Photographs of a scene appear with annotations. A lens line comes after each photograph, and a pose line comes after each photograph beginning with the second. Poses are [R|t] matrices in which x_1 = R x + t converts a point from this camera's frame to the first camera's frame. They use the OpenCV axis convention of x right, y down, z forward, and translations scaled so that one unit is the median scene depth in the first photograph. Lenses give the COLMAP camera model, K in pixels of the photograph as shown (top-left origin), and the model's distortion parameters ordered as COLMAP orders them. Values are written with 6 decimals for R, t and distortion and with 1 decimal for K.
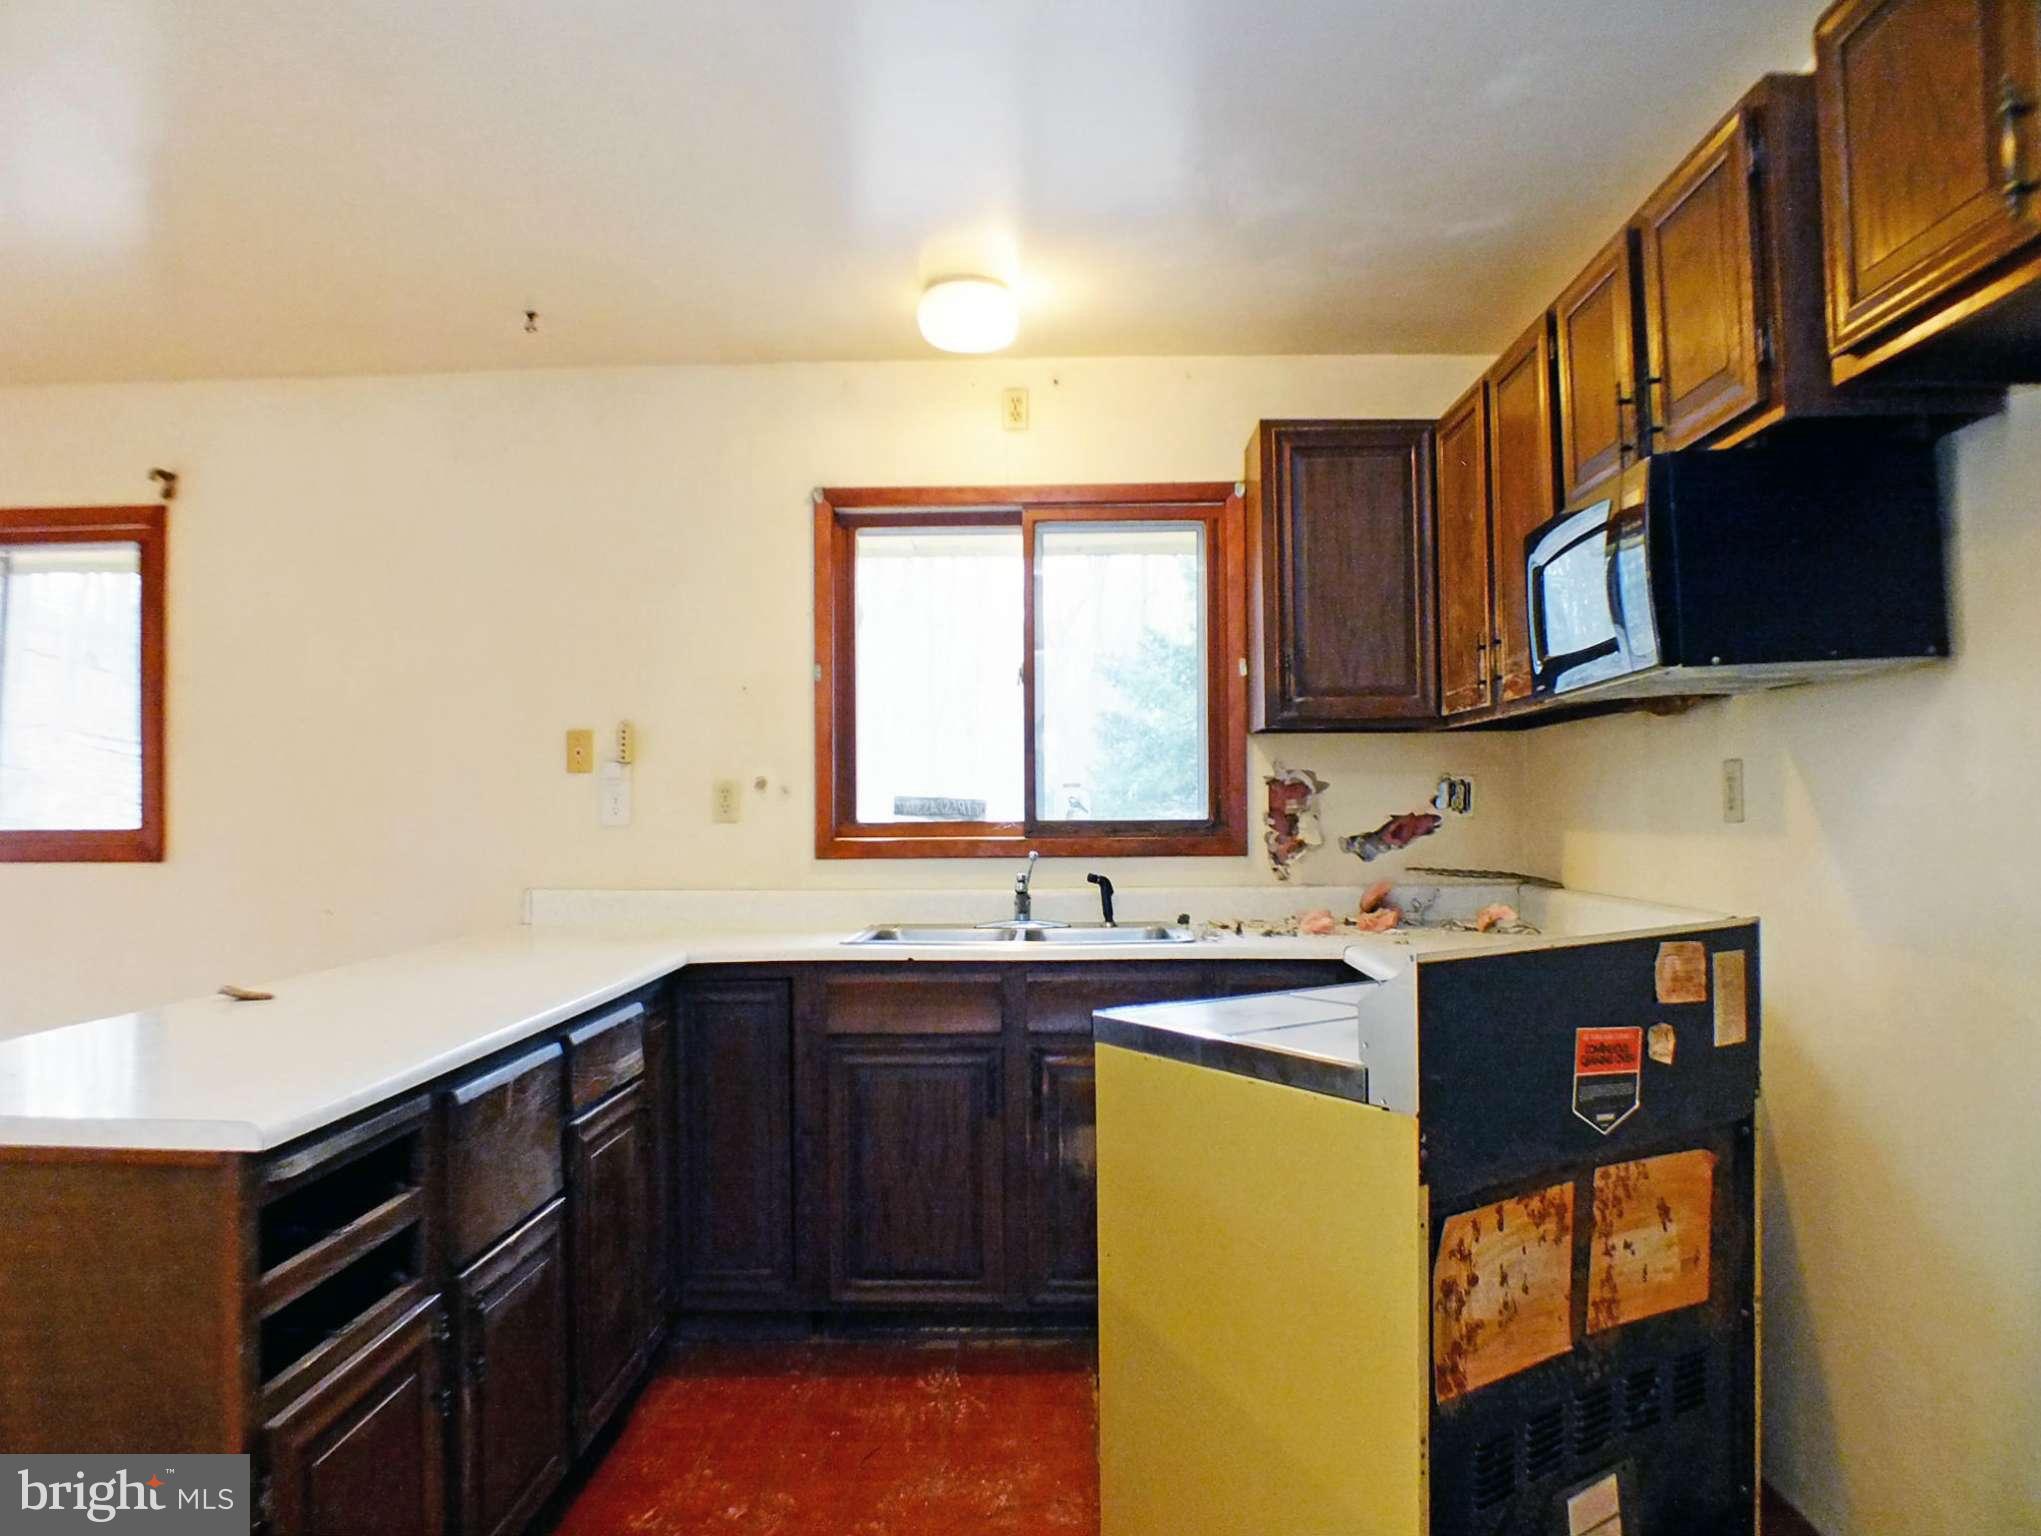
lens RADIAL K [[1346.5, 0, 1019.5], [0, 1346.5, 762.8], [0, 0, 1]] dist [0.007453, 0.000621]
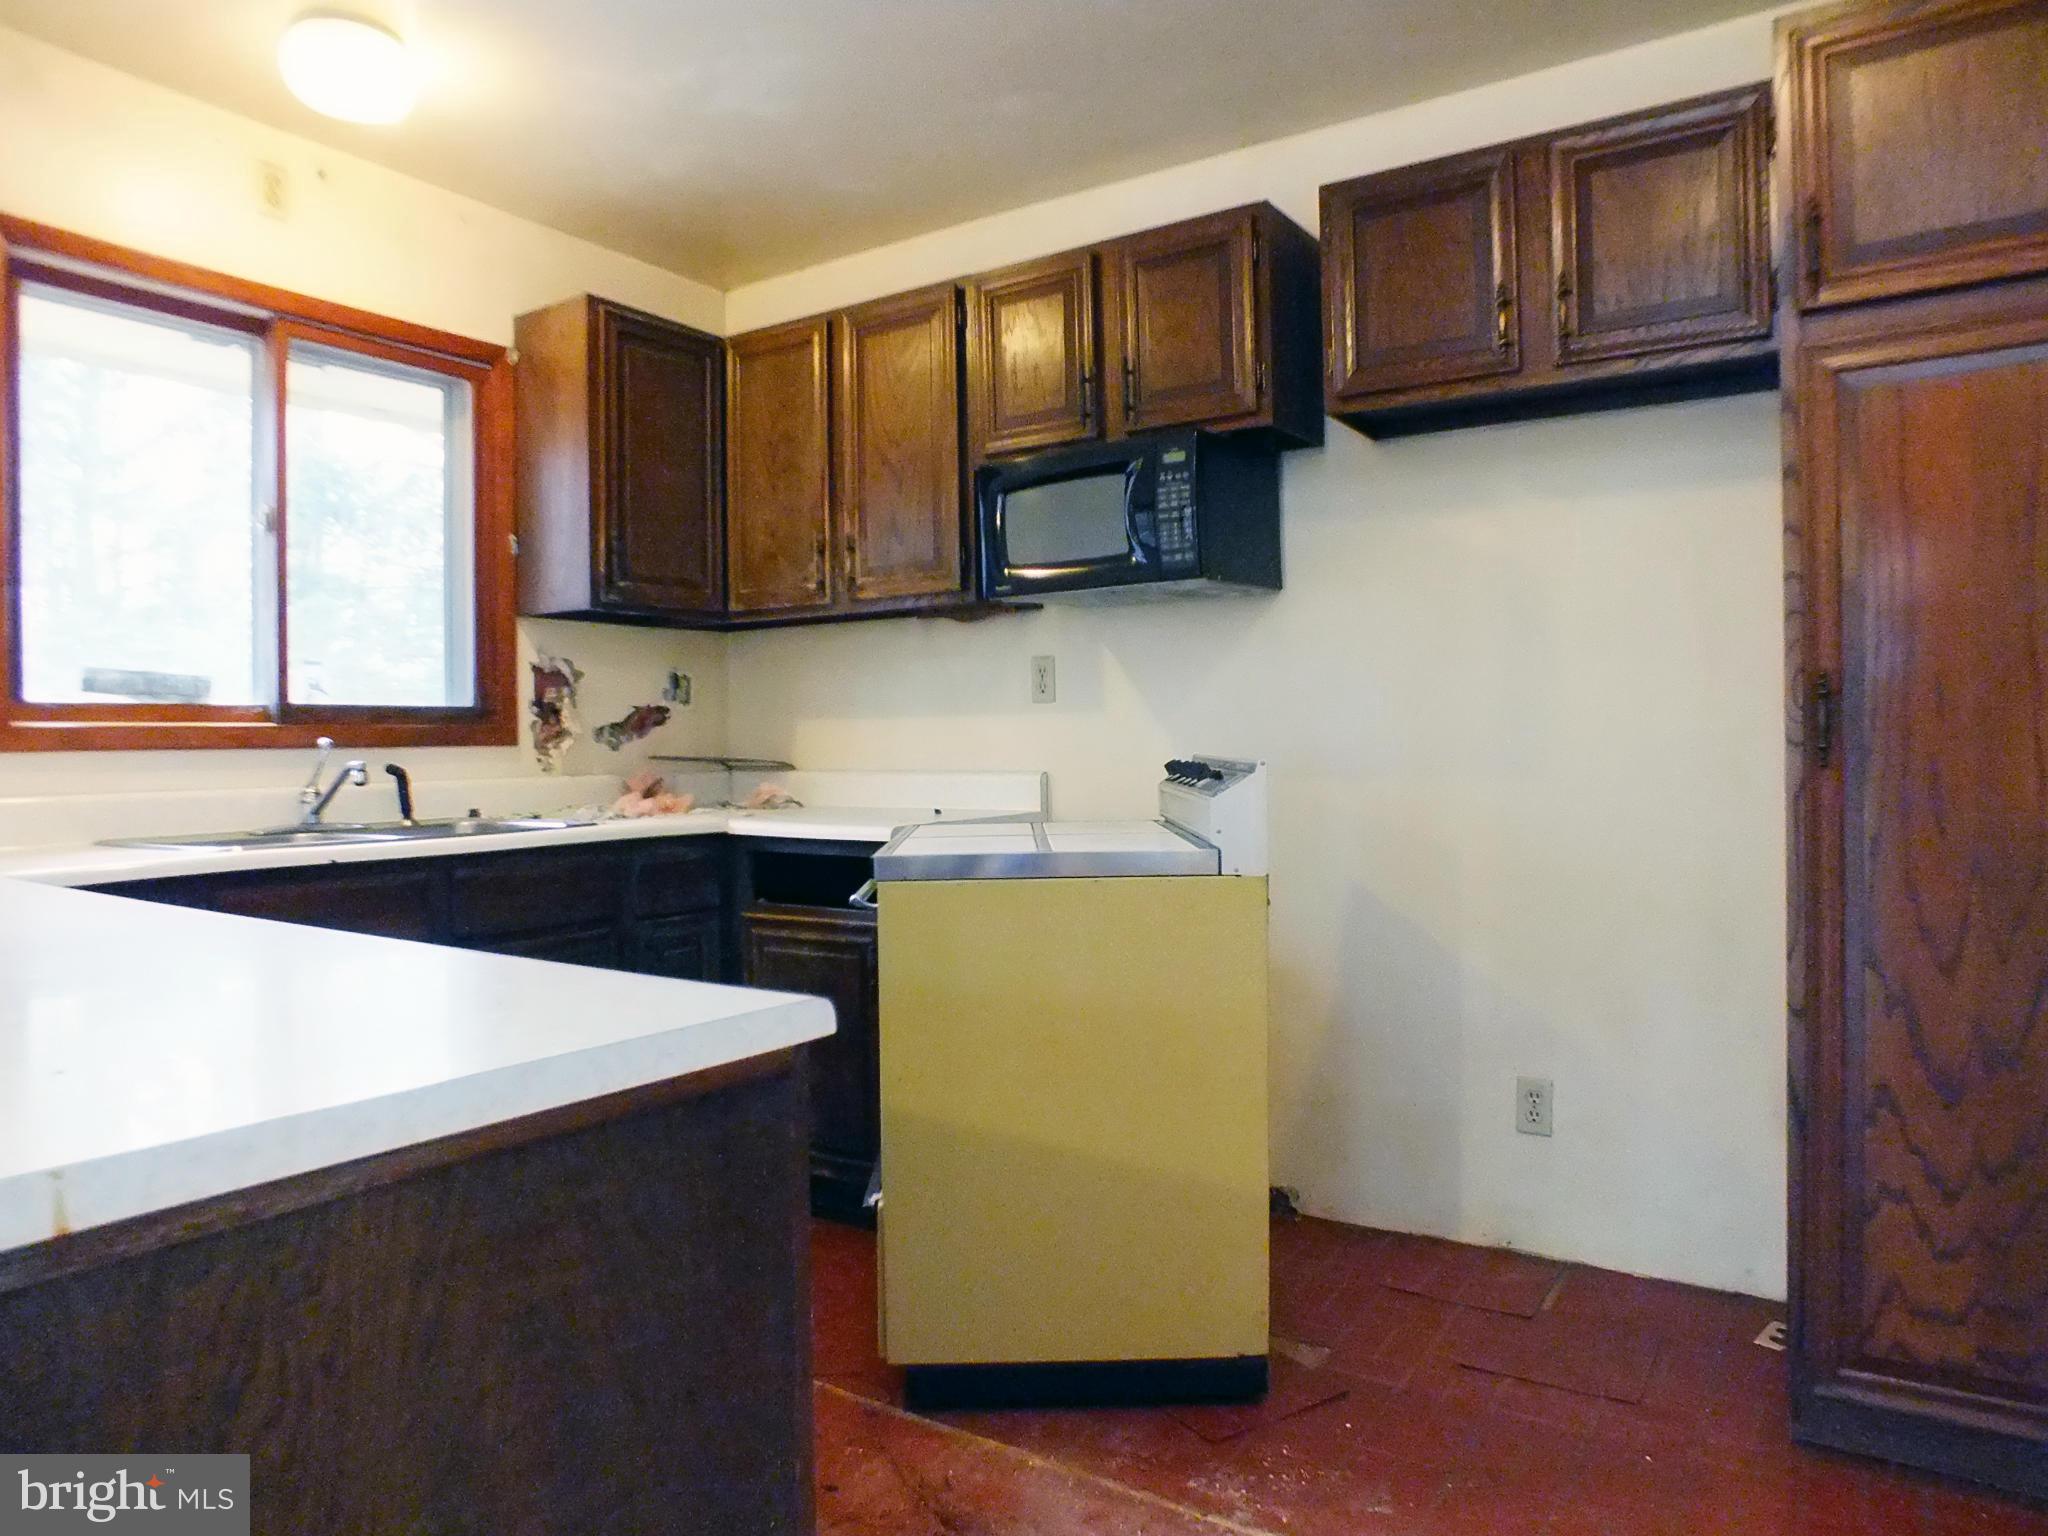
lens RADIAL K [[1357.0, 0, 1023.5], [0, 1357.0, 767.5], [0, 0, 1]] dist [-0.074580, 0.026524]
pose [[0.536364, -0.012260, 0.843898, -0.436161], [-0.023672, 0.999283, 0.029562, 0.047964], [-0.843655, -0.035833, 0.535689, 0.192290]]
